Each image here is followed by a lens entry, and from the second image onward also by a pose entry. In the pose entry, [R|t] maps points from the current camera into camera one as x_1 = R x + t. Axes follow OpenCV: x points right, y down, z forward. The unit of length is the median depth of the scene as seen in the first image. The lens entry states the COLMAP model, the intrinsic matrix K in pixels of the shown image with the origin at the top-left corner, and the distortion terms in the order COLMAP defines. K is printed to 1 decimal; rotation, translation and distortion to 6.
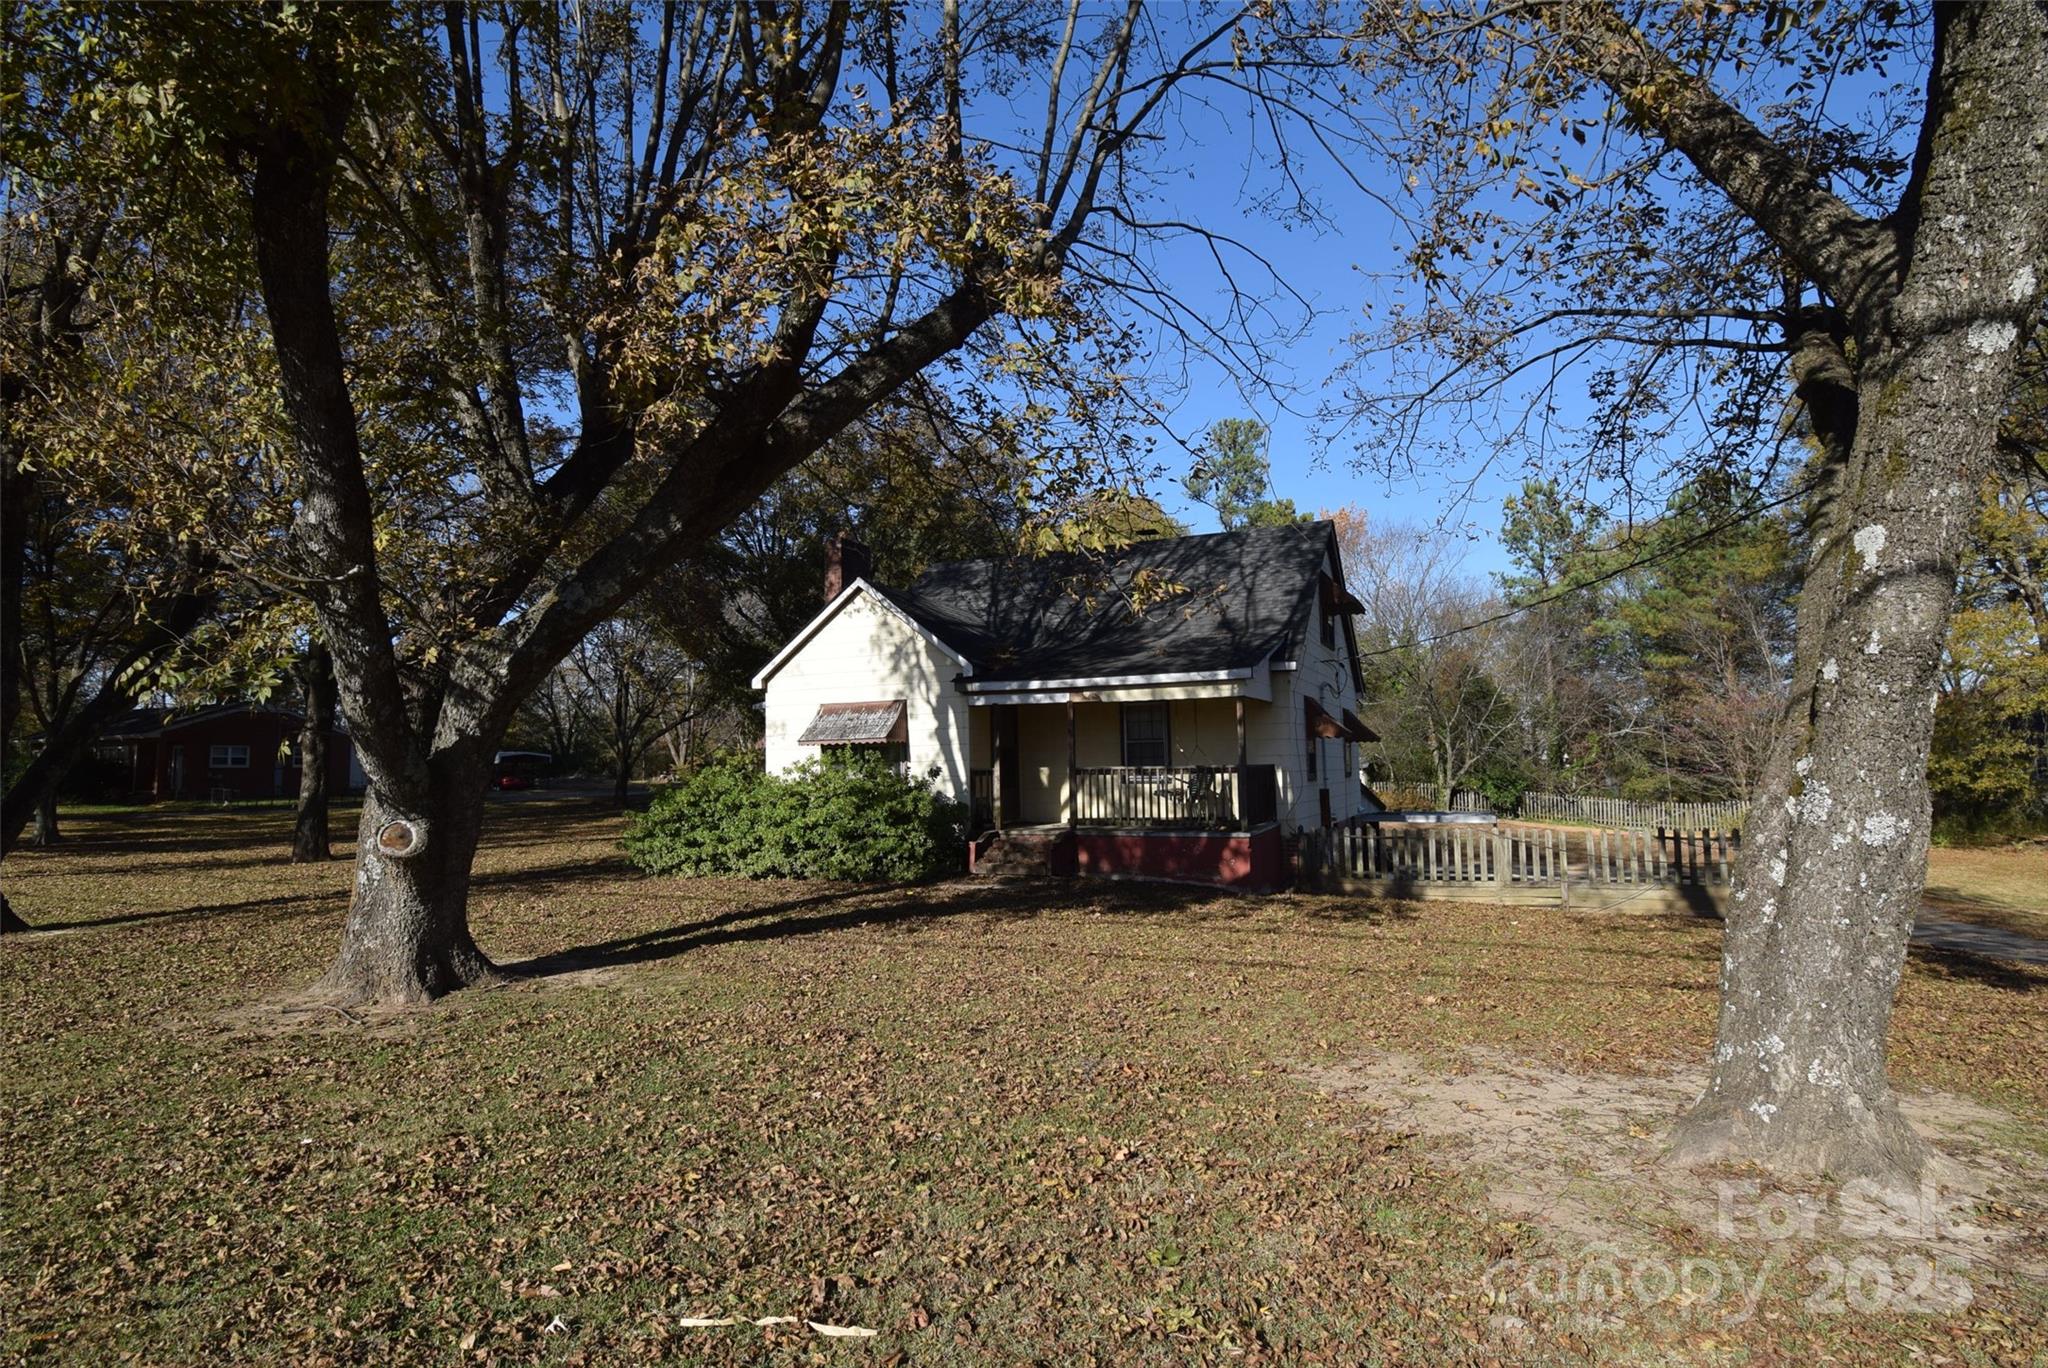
lens RADIAL K [[1042.5, 0, 1035.9], [0, 1042.5, 681.1], [0, 0, 1]] dist [-0.005864, -0.001598]
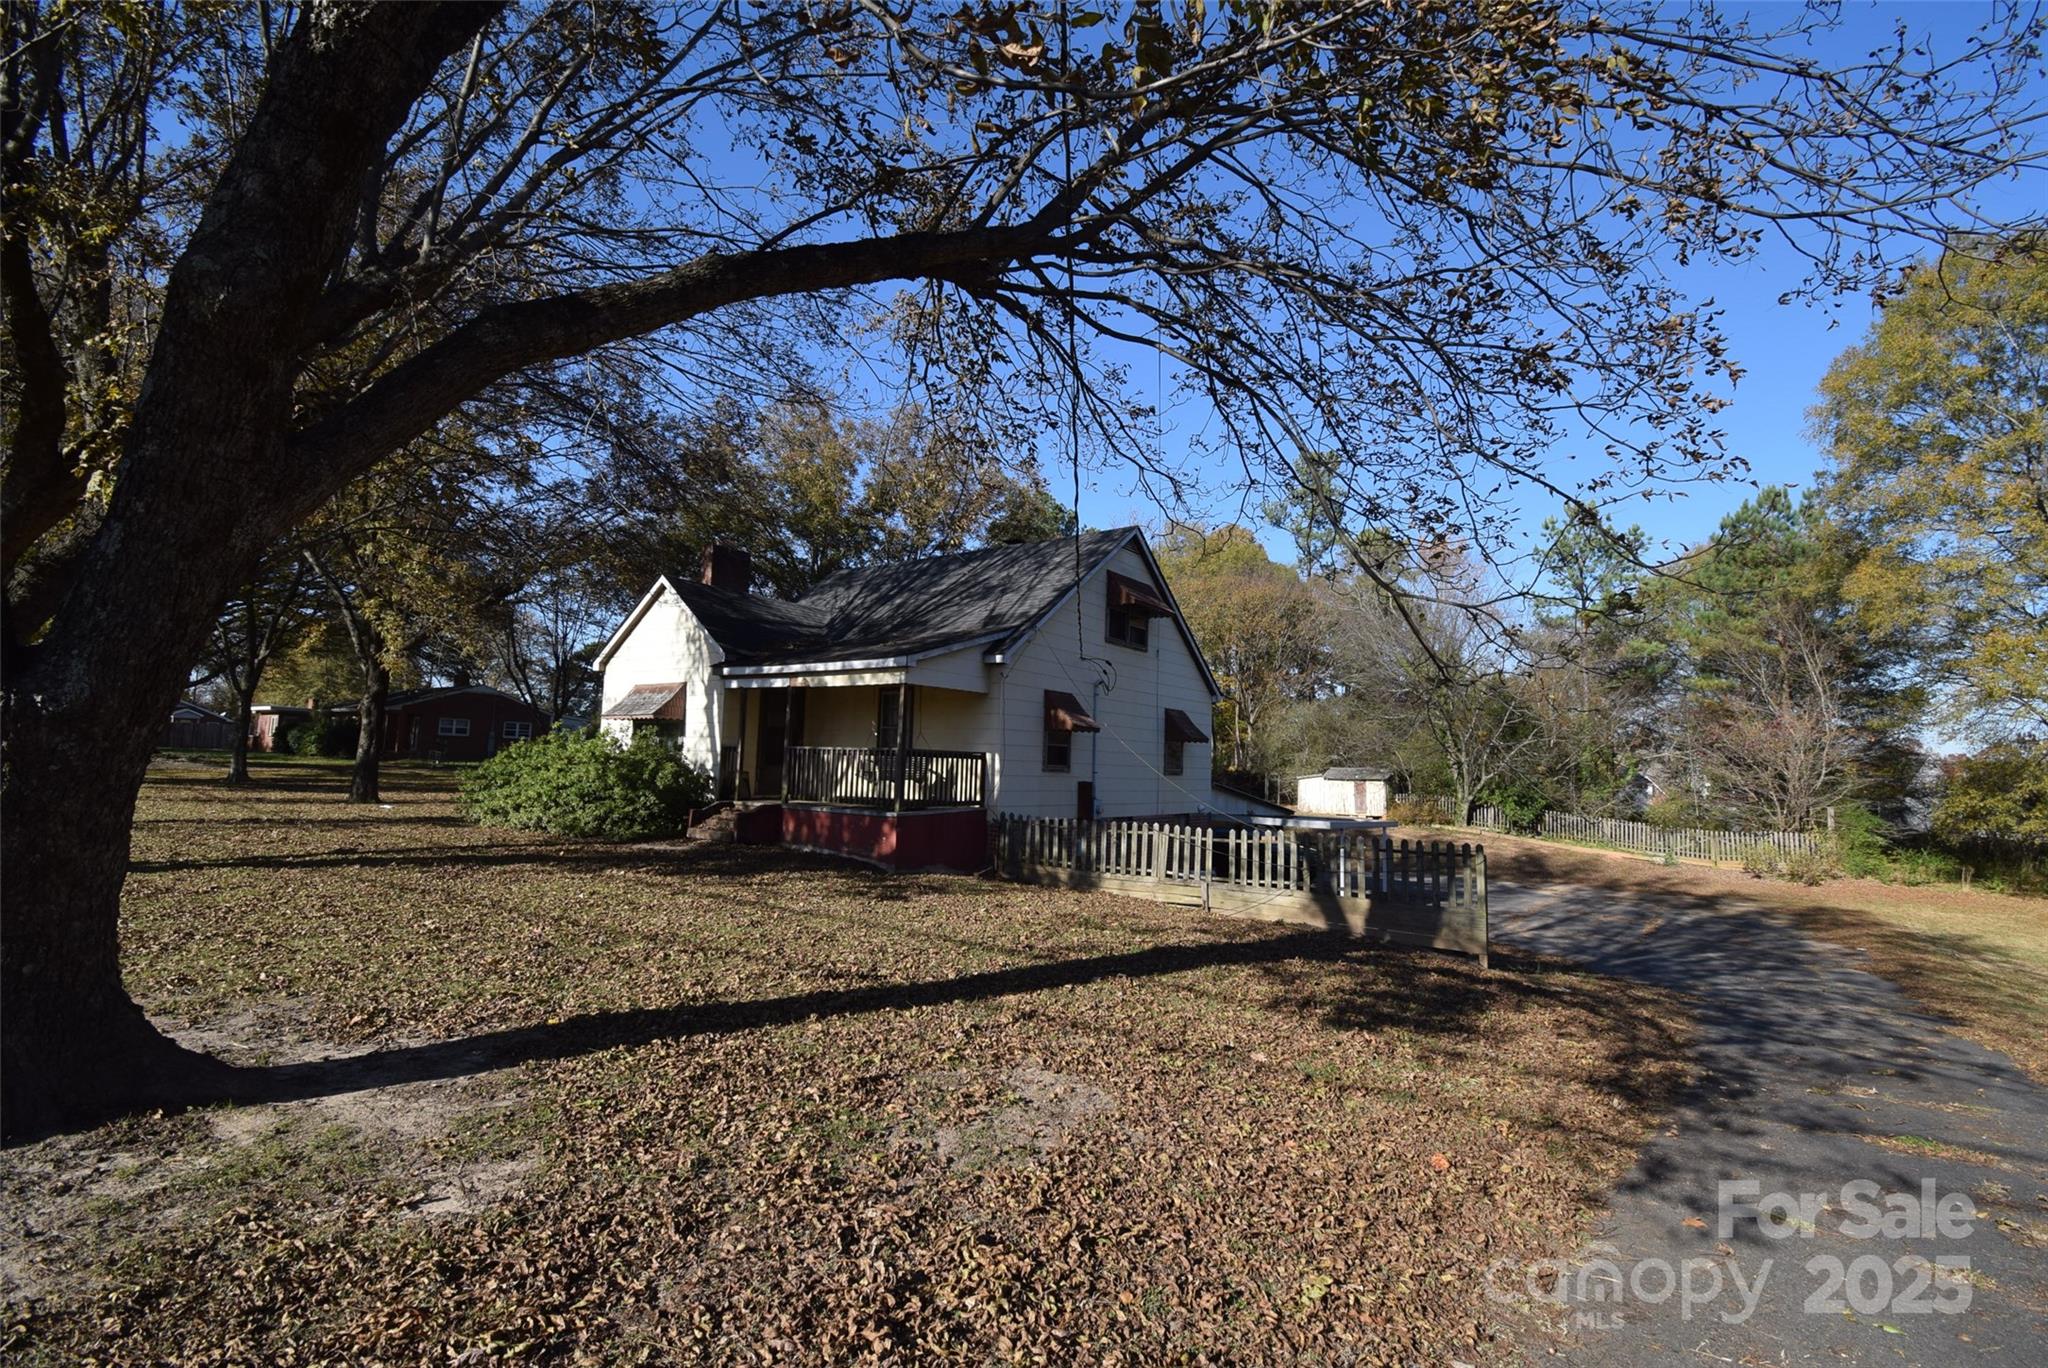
lens RADIAL K [[908.5, 0, 1031.0], [0, 908.5, 675.4], [0, 0, 1]] dist [0.024244, -0.027867]
pose [[0.978202, 0.025666, -0.206064, 0.472724], [-0.029636, 0.999429, -0.016203, 0.016237], [0.205531, 0.021957, 0.978404, 0.111277]]
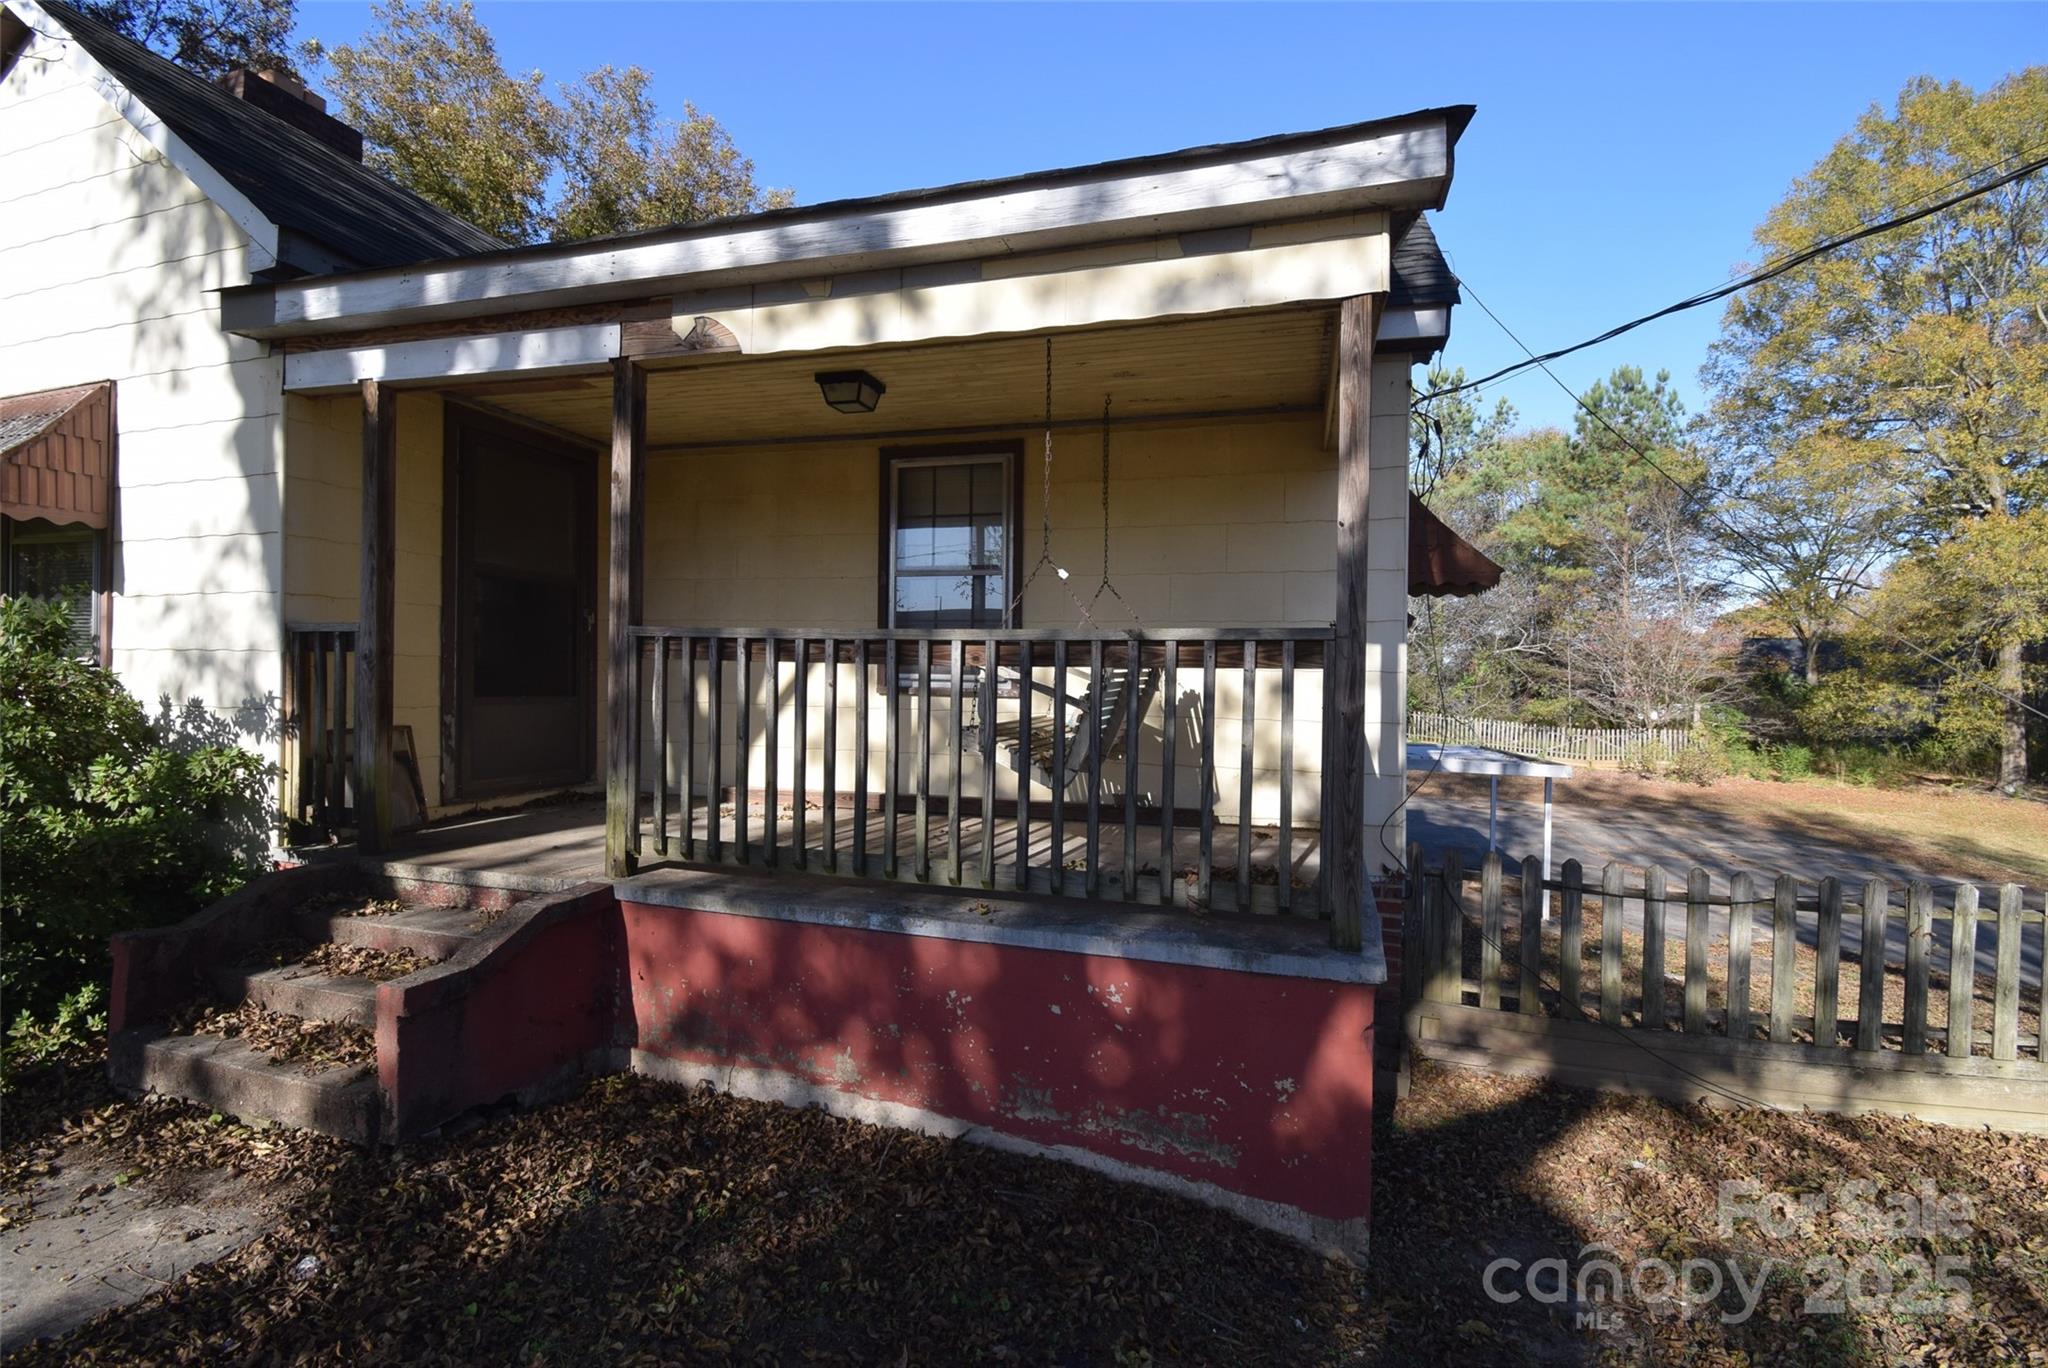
lens RADIAL K [[916.3, 0, 1038.4], [0, 916.3, 678.2], [0, 0, 1]] dist [0.020560, -0.026642]
pose [[0.989640, 0.033469, 0.139618, 0.101445], [-0.045768, 0.995258, 0.085834, 0.070403], [-0.136083, -0.091335, 0.986478, 0.750310]]
